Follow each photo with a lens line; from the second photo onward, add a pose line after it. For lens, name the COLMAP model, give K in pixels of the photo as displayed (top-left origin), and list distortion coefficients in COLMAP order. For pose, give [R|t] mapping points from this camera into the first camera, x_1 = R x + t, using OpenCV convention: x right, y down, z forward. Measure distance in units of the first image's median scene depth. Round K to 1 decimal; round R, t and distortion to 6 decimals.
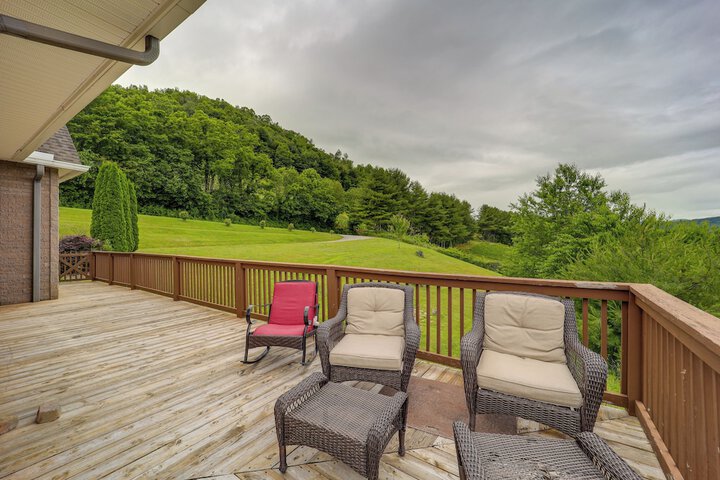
lens RADIAL K [[293.9, 0, 360.8], [0, 293.9, 241.0], [0, 0, 1]] dist [-0.001645, -0.002854]
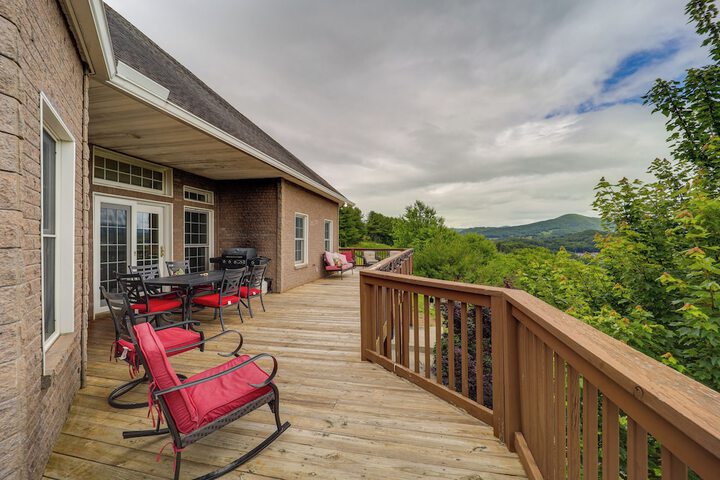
lens RADIAL K [[293.9, 0, 361.8], [0, 293.9, 239.8], [0, 0, 1]] dist [-0.001645, -0.002854]
pose [[0.932291, 0.002984, 0.361697, -0.050753], [-0.000254, 0.999971, -0.007593, 0.000106], [-0.361709, 0.006987, 0.932265, -0.097985]]
